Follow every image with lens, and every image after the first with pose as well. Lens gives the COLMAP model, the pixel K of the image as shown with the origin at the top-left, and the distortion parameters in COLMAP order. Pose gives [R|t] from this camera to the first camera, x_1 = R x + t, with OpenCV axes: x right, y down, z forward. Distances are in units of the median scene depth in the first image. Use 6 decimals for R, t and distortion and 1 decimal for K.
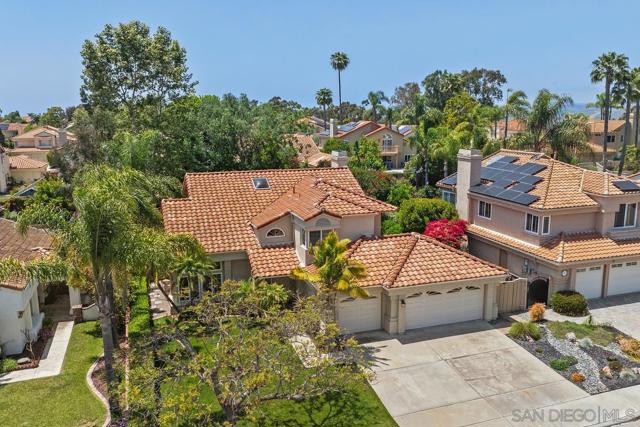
lens RADIAL K [[520.4, 0, 318.3], [0, 520.4, 214.0], [0, 0, 1]] dist [-0.007261, -0.009118]
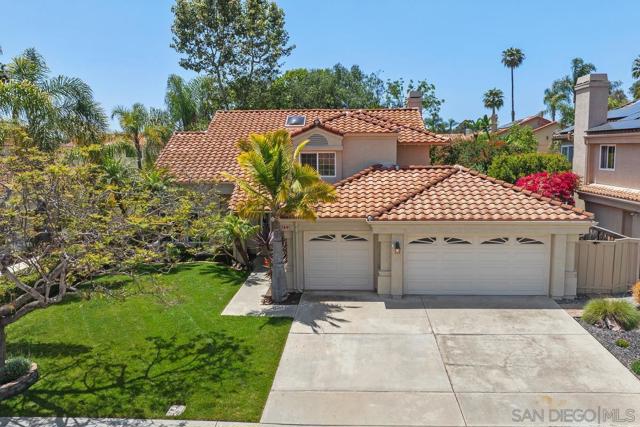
lens RADIAL K [[520.4, 0, 323.1], [0, 520.4, 213.2], [0, 0, 1]] dist [-0.007261, -0.009118]
pose [[0.929703, 0.044192, -0.365650, 0.303977], [-0.070023, 0.995876, -0.057680, 0.167710], [0.361593, 0.079229, 0.928963, 0.349344]]
